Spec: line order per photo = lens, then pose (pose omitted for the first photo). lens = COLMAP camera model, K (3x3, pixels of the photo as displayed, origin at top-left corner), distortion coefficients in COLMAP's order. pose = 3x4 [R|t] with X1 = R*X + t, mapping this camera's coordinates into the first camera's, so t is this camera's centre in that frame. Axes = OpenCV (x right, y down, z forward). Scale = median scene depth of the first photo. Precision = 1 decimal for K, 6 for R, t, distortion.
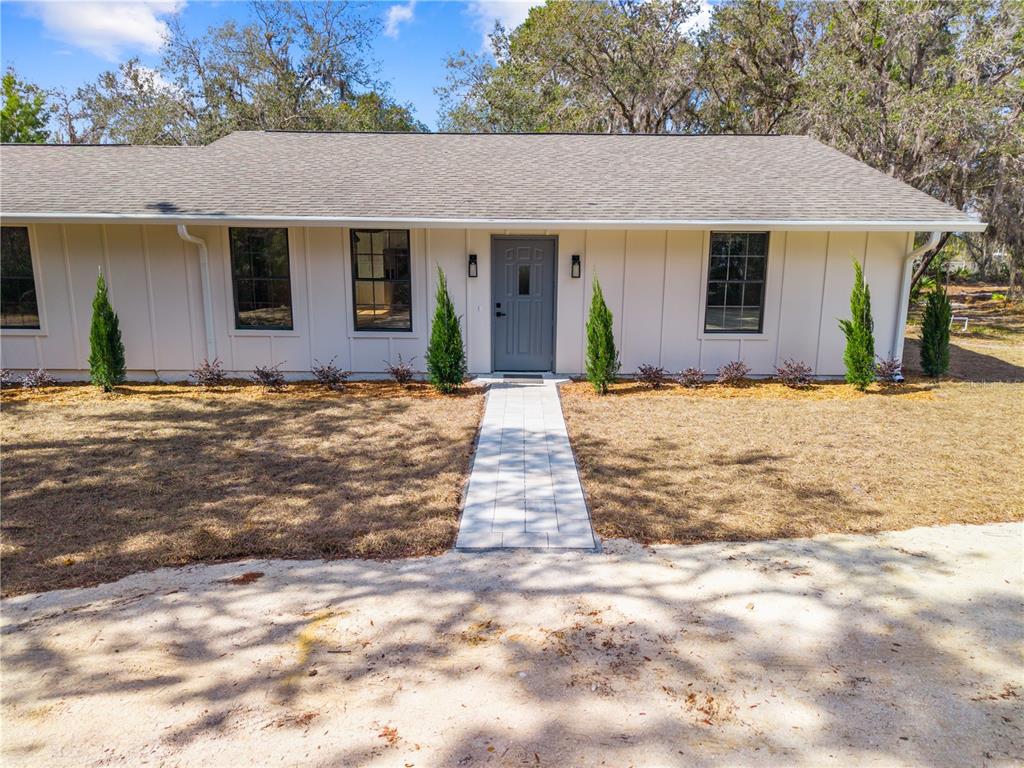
lens RADIAL K [[680.1, 0, 497.7], [0, 680.1, 407.4], [0, 0, 1]] dist [0.018397, -0.012026]
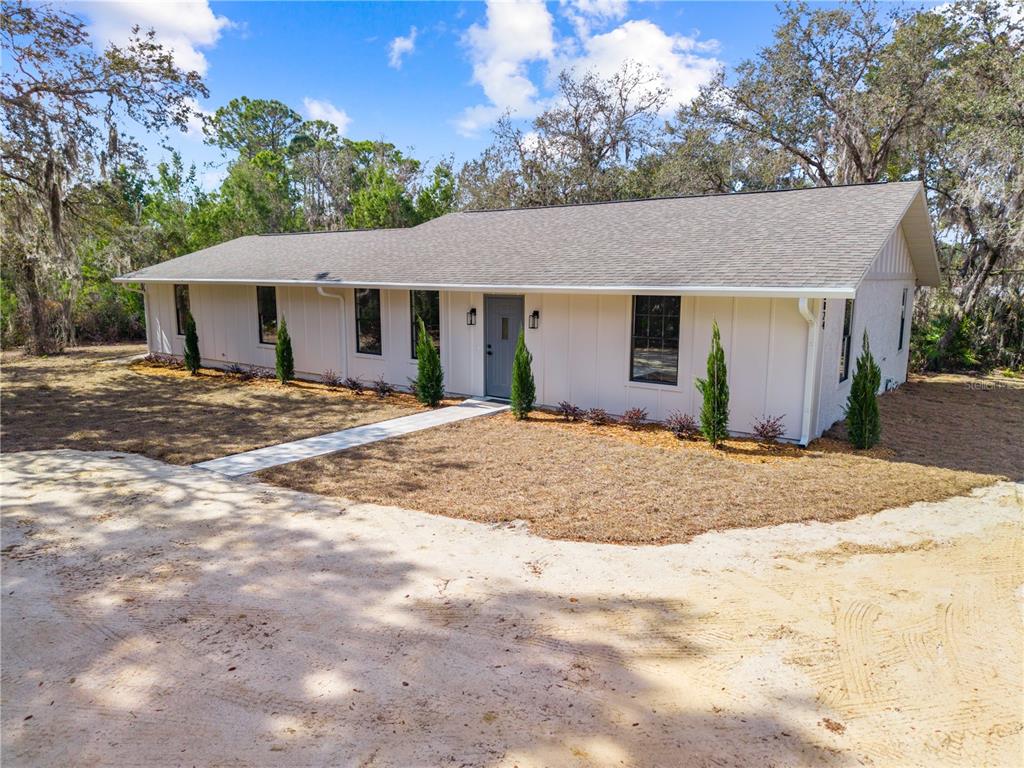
lens RADIAL K [[680.1, 0, 503.7], [0, 680.1, 385.3], [0, 0, 1]] dist [0.018397, -0.012026]
pose [[0.807616, 0.091577, -0.582555, 1.684818], [-0.133619, 0.990593, -0.029520, -0.082365], [0.574371, 0.101681, 0.812255, -0.118011]]
